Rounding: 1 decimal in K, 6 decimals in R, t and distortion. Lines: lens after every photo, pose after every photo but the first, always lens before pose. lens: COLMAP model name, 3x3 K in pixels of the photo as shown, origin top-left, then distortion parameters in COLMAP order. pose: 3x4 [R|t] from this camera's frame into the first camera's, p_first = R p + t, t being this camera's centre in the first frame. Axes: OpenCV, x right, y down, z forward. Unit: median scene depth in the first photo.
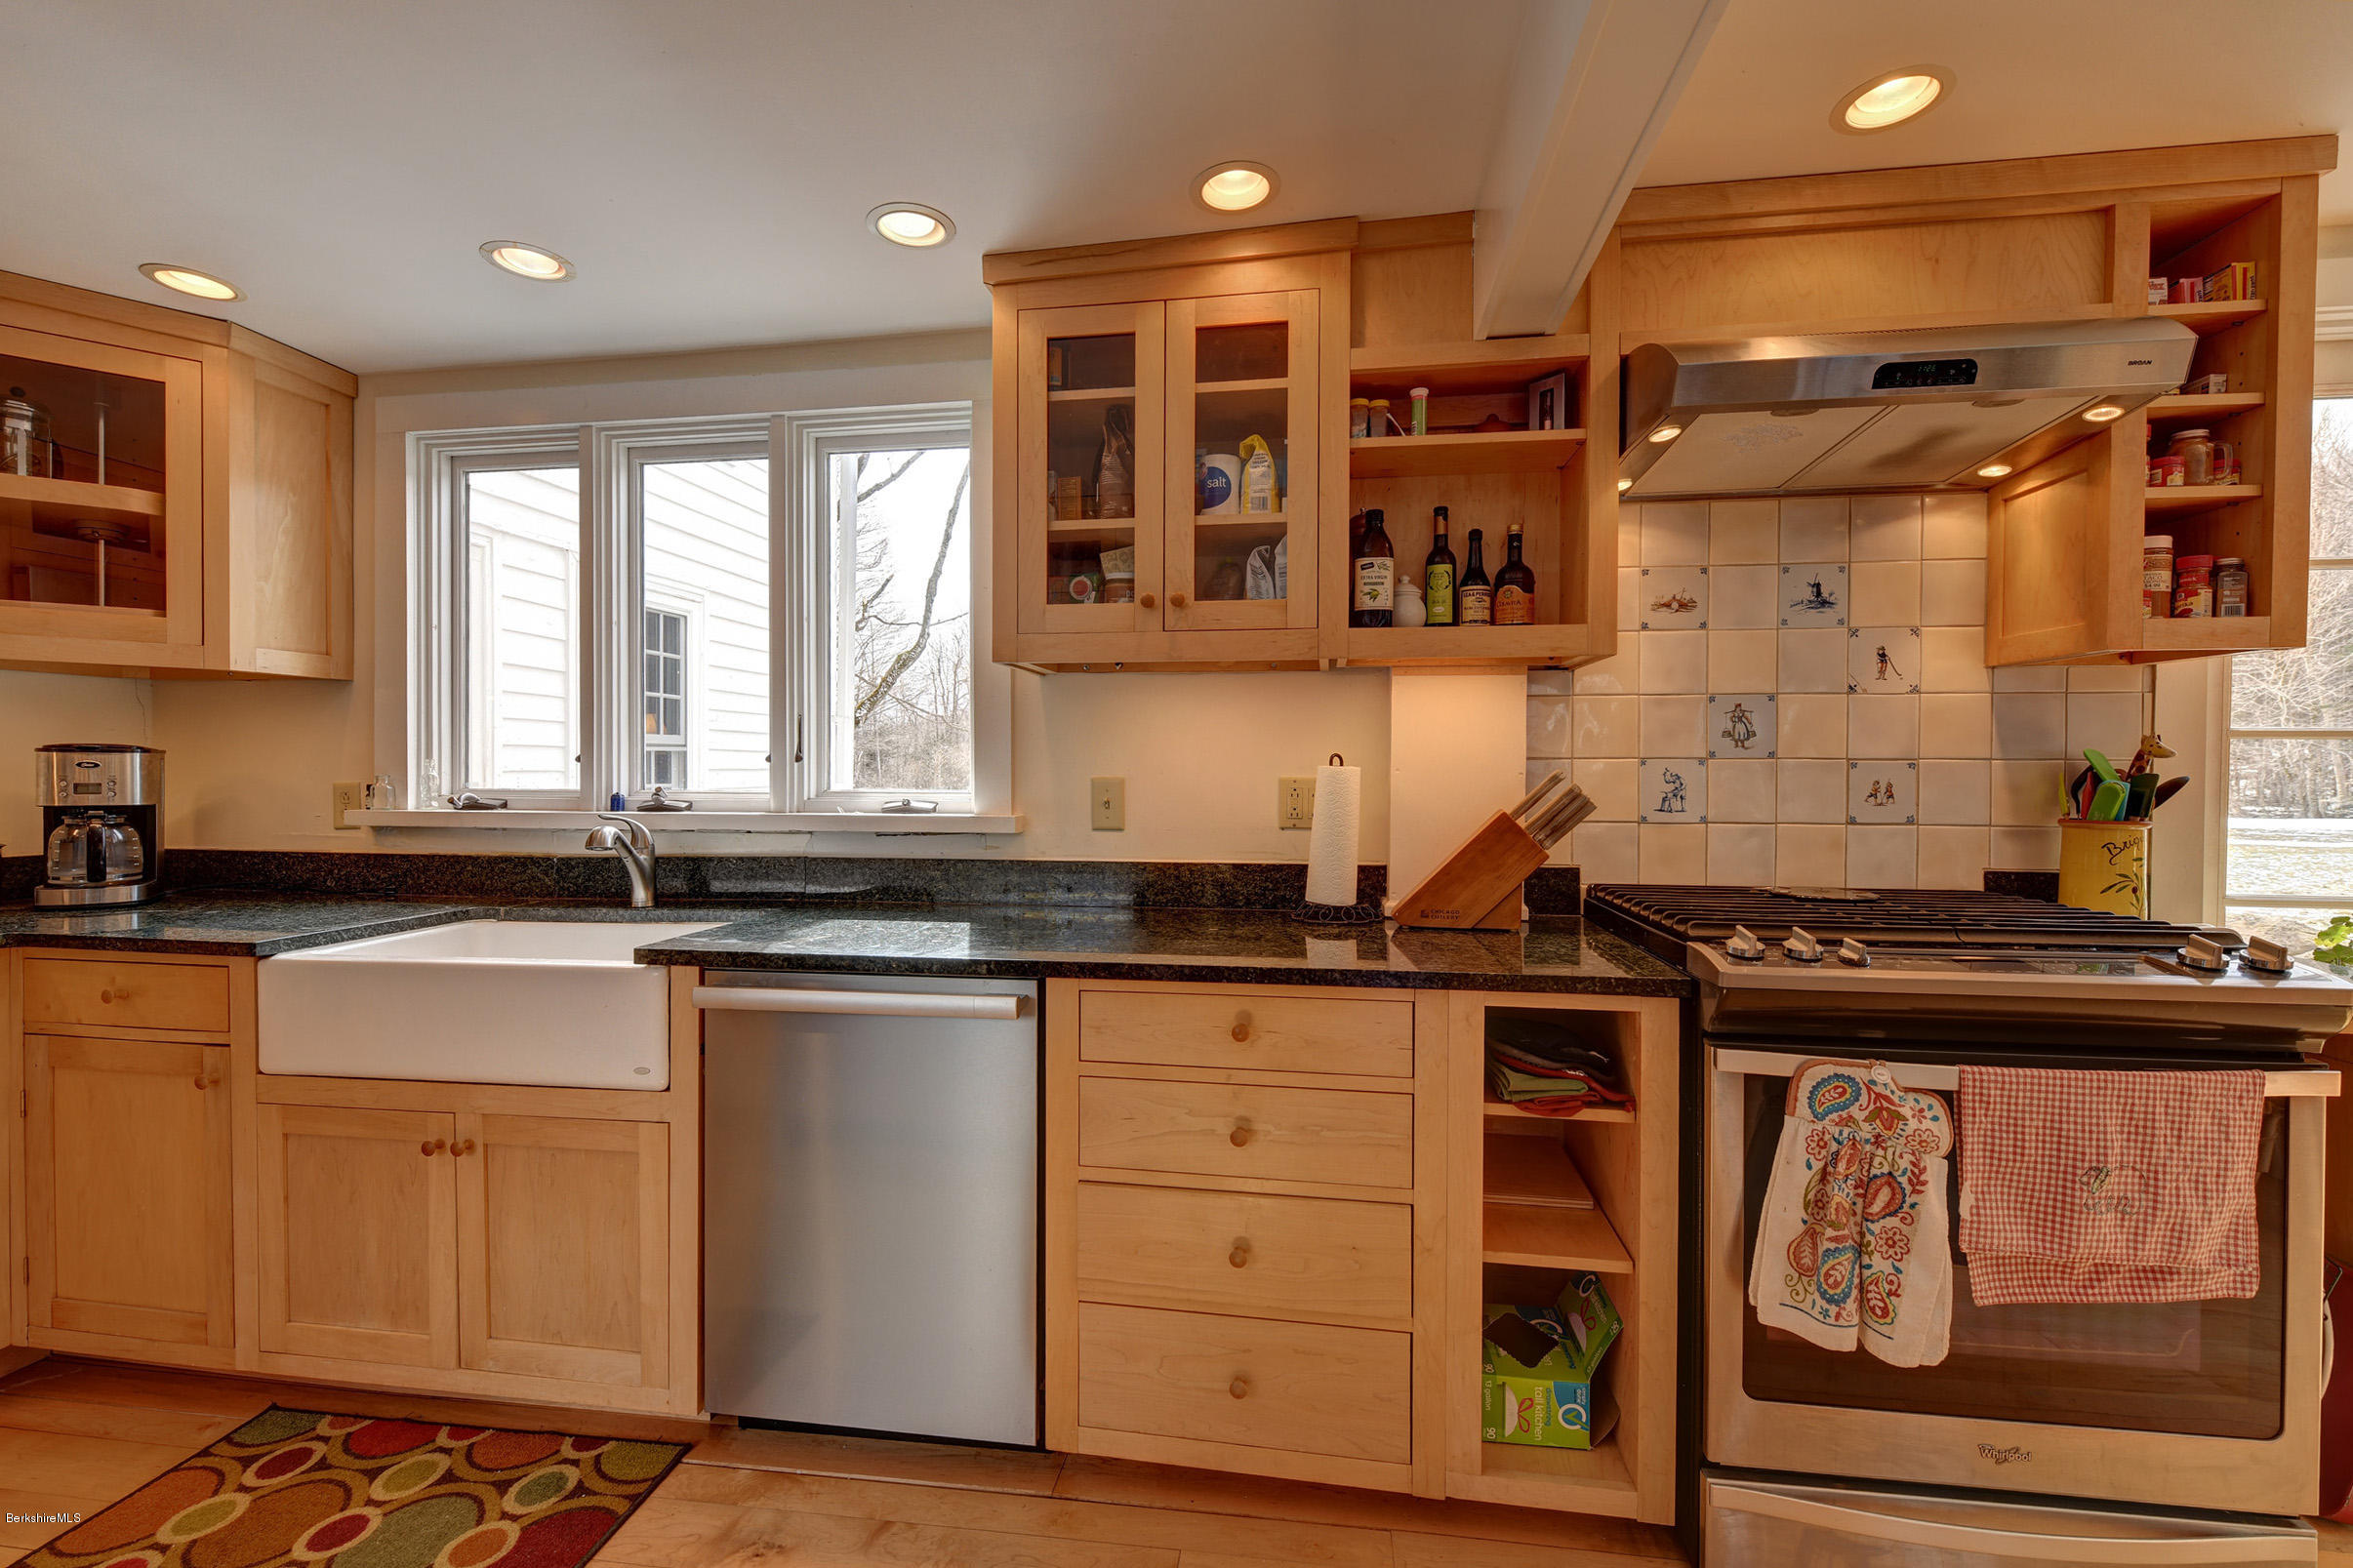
lens RADIAL K [[976.1, 0, 1189.5], [0, 976.1, 780.4], [0, 0, 1]] dist [0.000051, -0.001352]
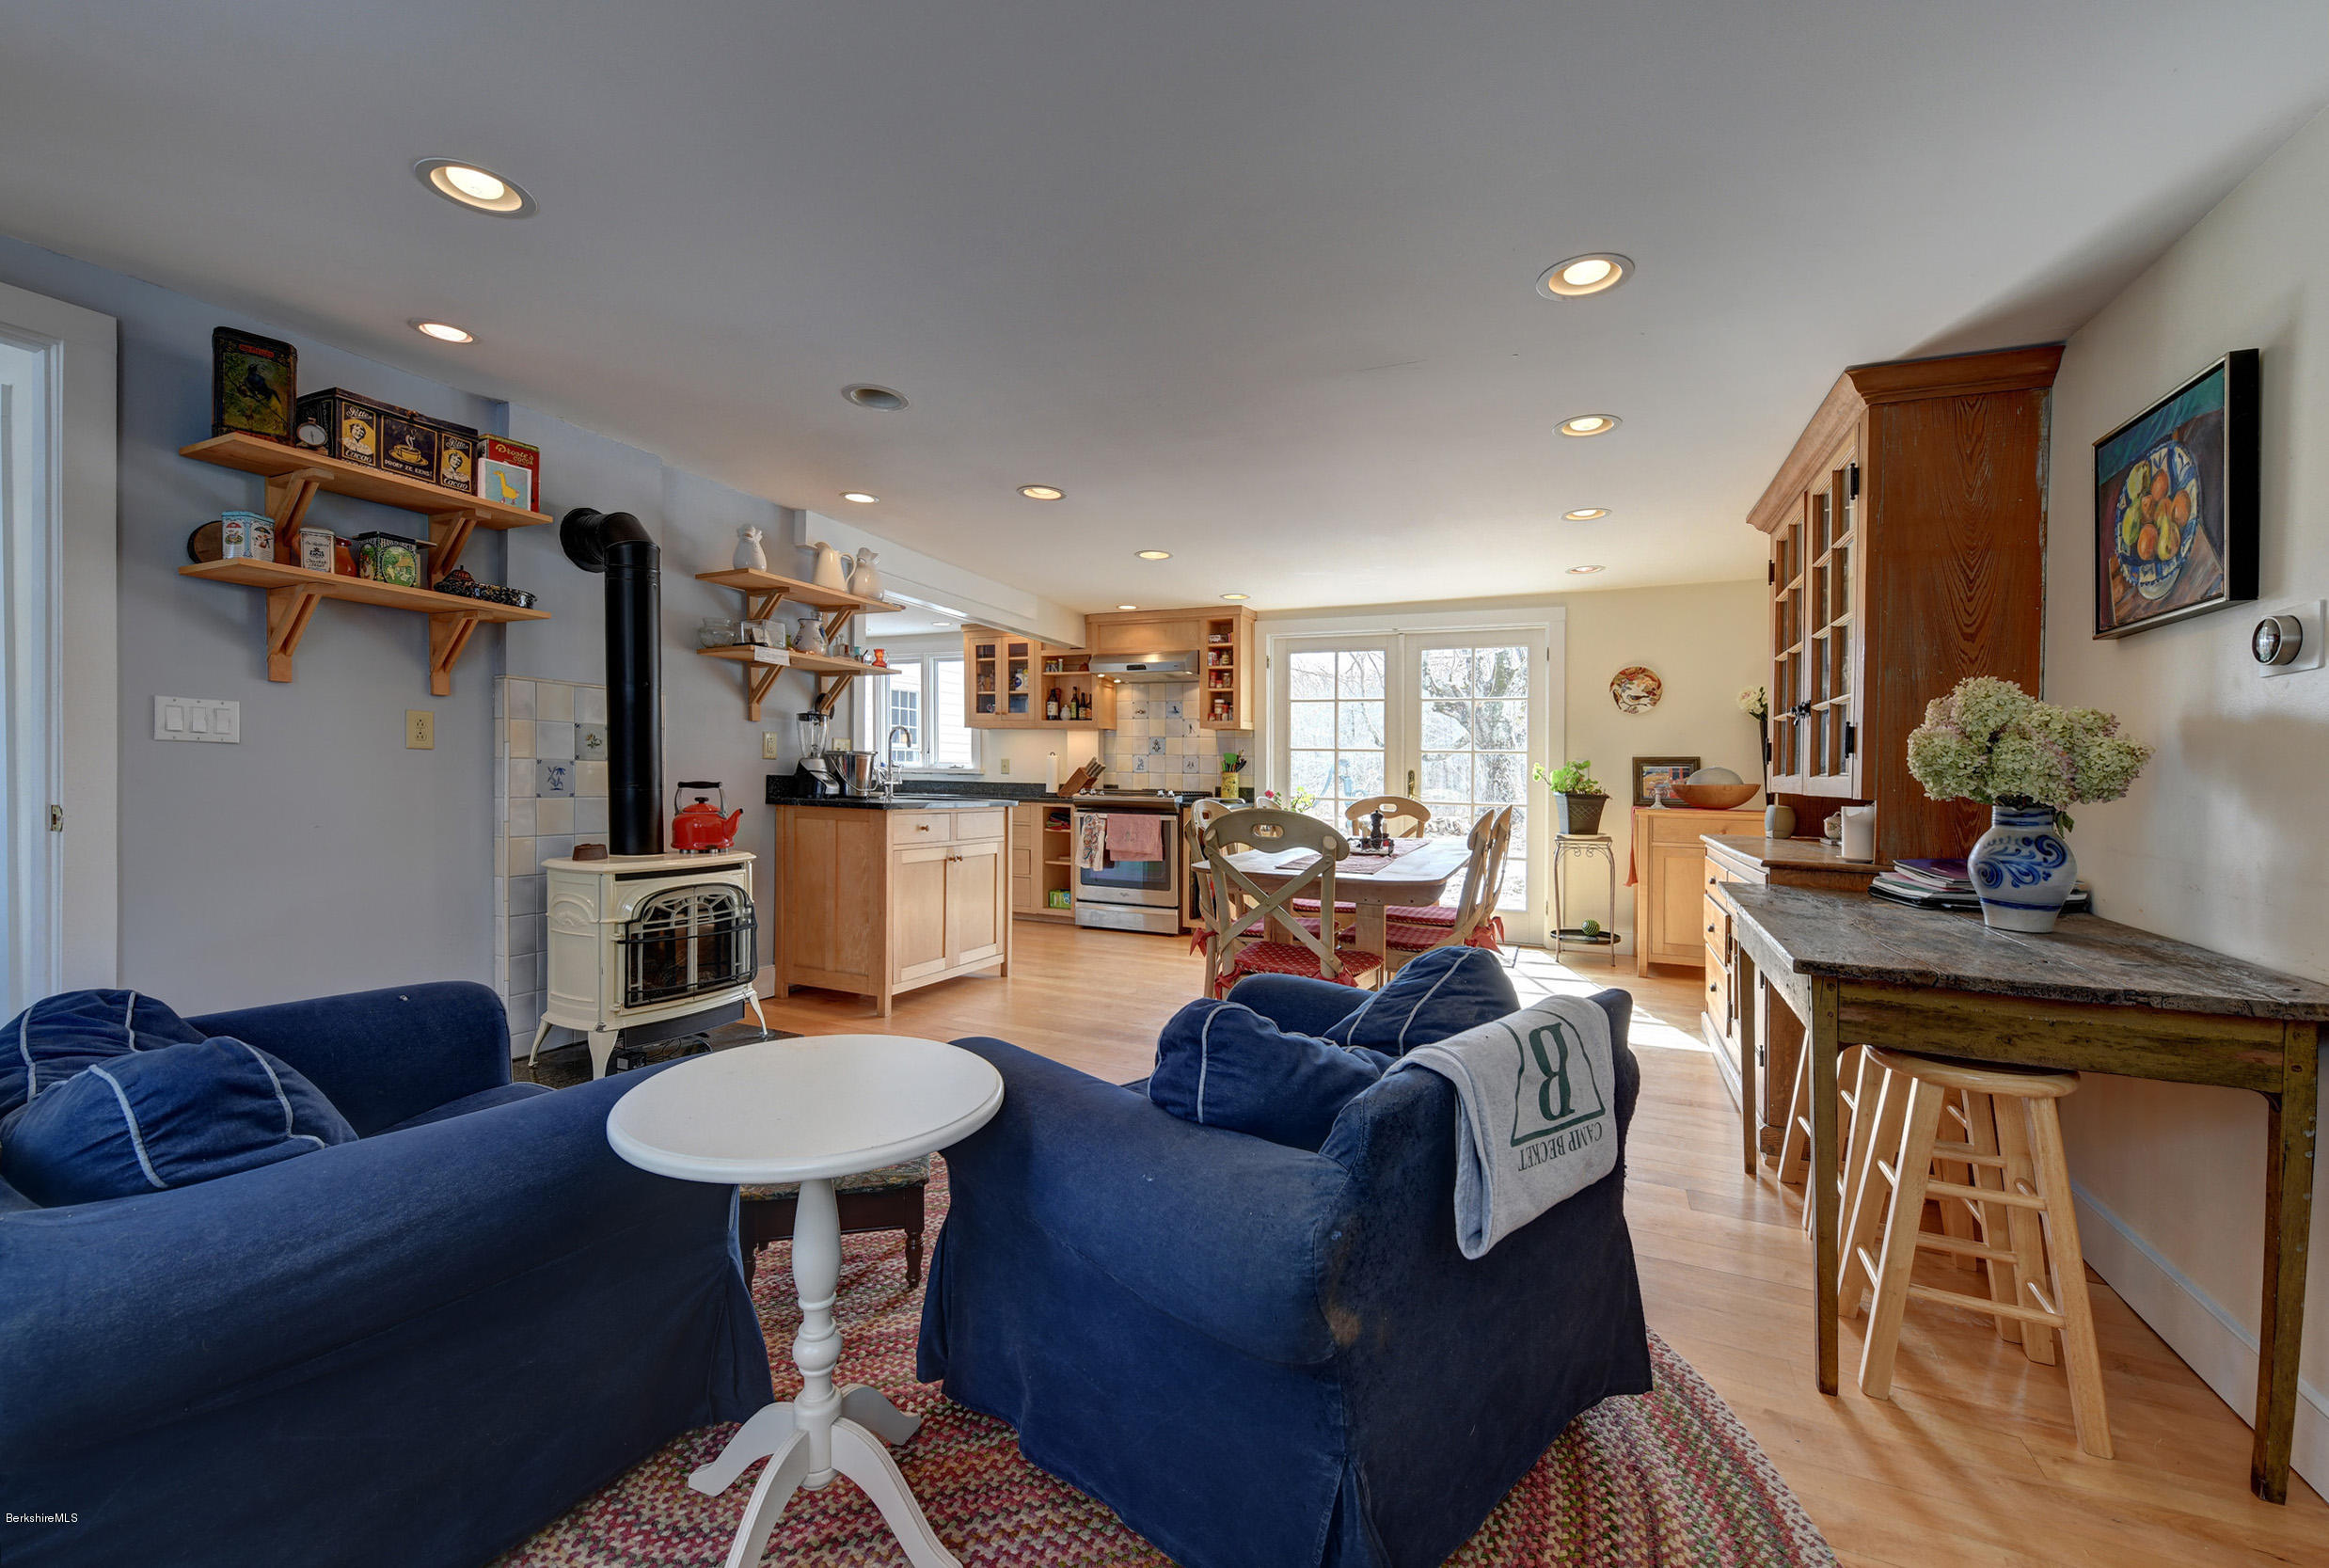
lens RADIAL K [[966.3, 0, 1172.5], [0, 966.3, 791.3], [0, 0, 1]] dist [0.000051, -0.001352]
pose [[0.967741, 0.023214, -0.250876, 1.542948], [-0.022366, 0.999730, 0.006229, 0.089859], [0.250953, -0.000417, 0.967999, -2.464236]]
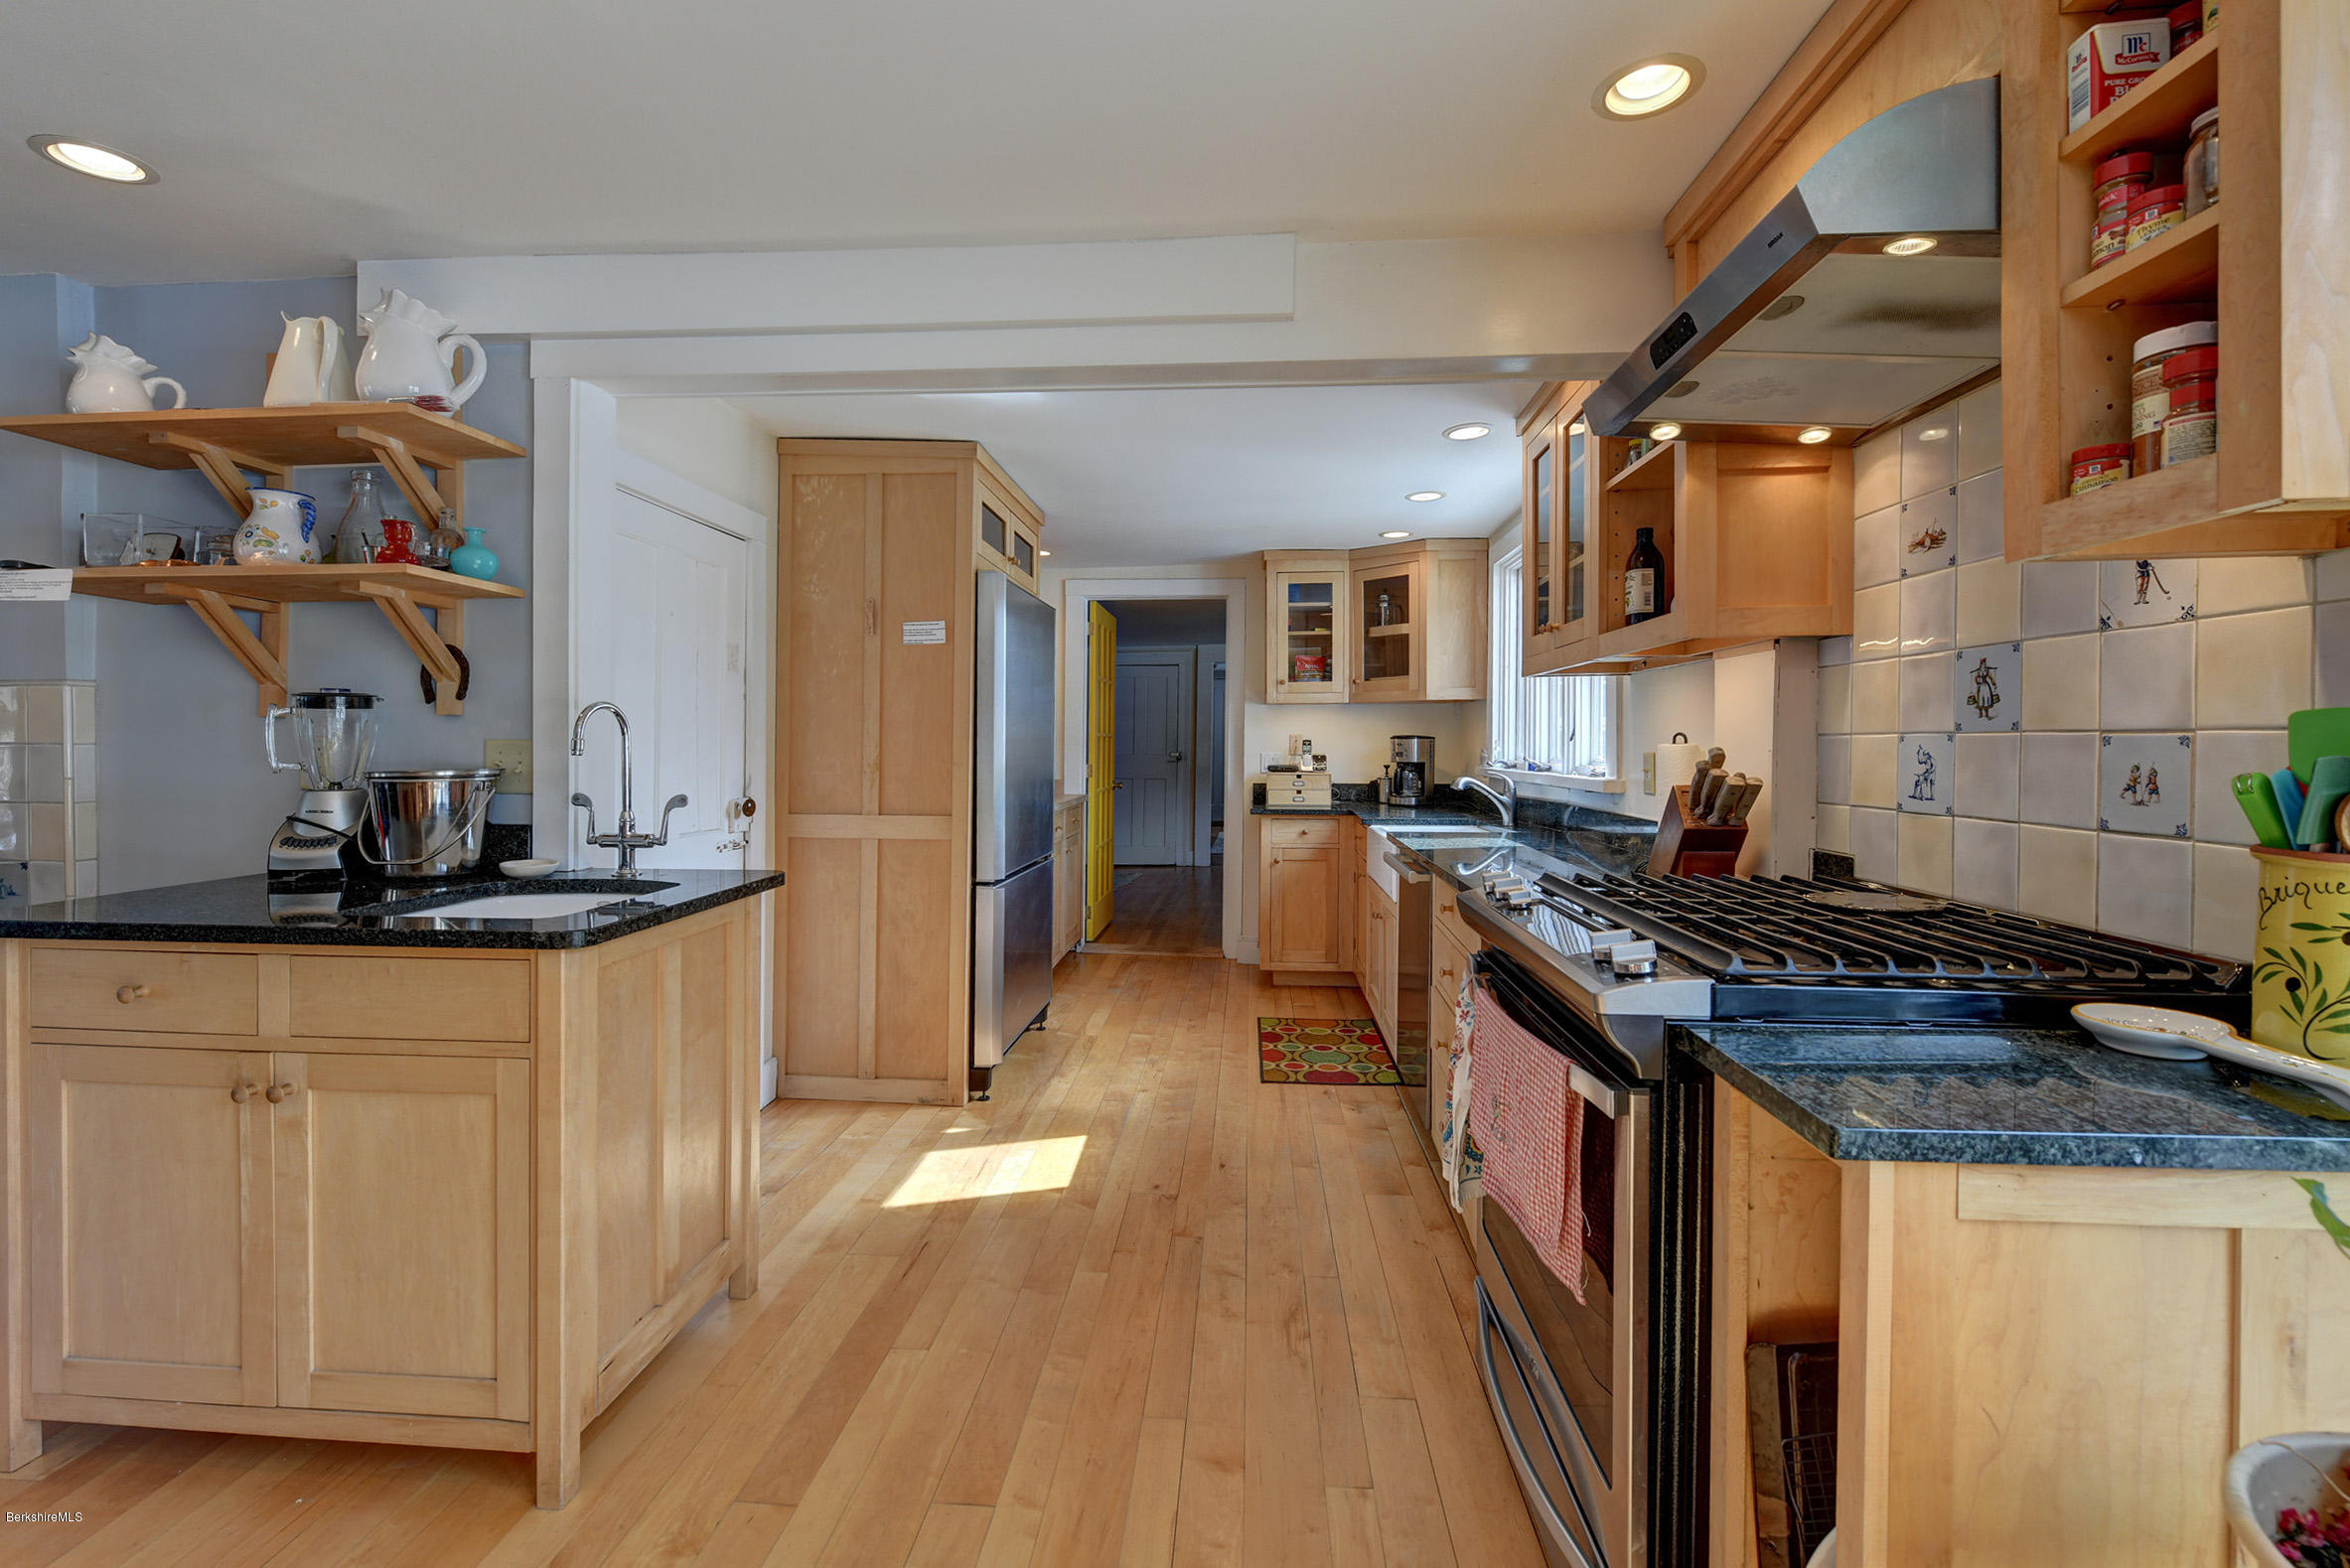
lens RADIAL K [[974.9, 0, 1169.1], [0, 974.9, 770.5], [0, 0, 1]] dist [0.000051, -0.001352]
pose [[0.070924, 0.024953, -0.997170, 1.285400], [-0.008454, 0.999666, 0.024414, -0.006243], [0.997446, 0.006699, 0.071111, 0.331326]]
